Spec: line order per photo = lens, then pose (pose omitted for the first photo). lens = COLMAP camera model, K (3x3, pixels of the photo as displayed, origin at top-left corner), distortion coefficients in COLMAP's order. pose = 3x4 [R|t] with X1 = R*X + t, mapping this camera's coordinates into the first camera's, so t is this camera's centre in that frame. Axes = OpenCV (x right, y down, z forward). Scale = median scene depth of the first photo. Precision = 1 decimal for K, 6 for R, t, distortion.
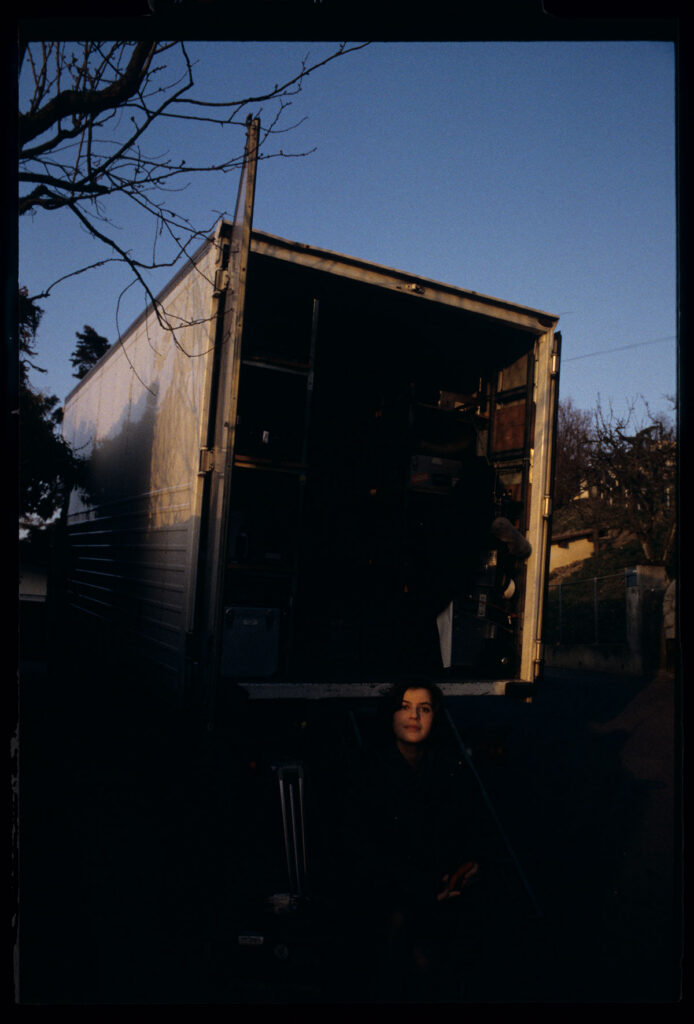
lens RADIAL K [[773.4, 0, 347.5], [0, 773.4, 539.3], [0, 0, 1]] dist [-0.041840, 0.006343]
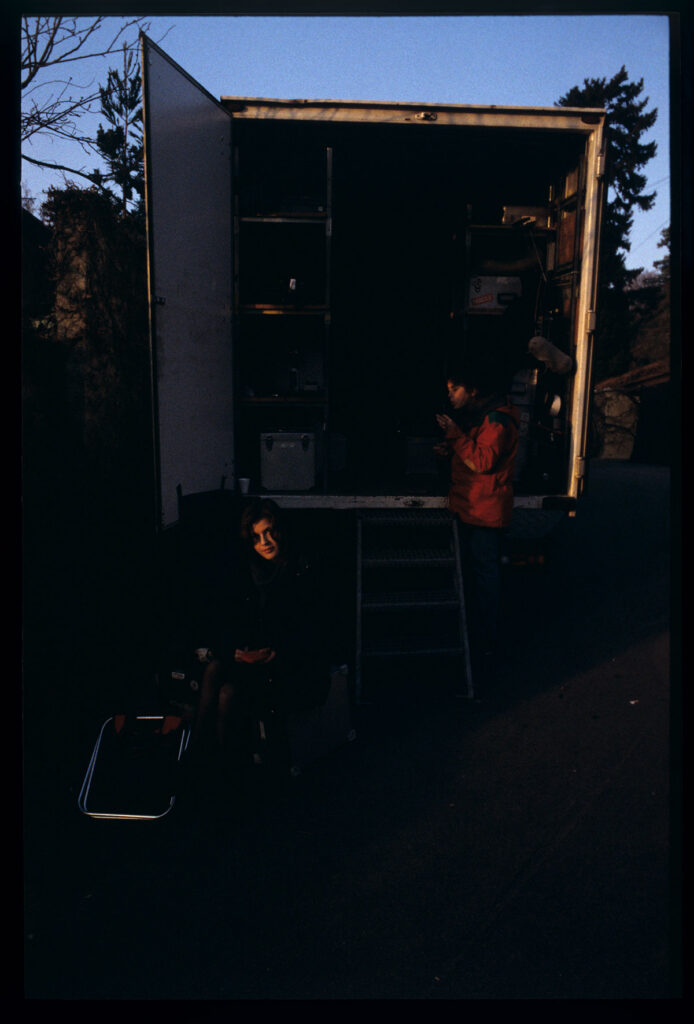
lens RADIAL K [[773.5, 0, 347.0], [0, 773.5, 512.0], [0, 0, 1]] dist [-0.041919, 0.009978]
pose [[0.907182, 0.024868, -0.420003, 0.431977], [0.067243, 0.976850, 0.203080, -0.027659], [0.415331, -0.212473, 0.884509, -0.047797]]
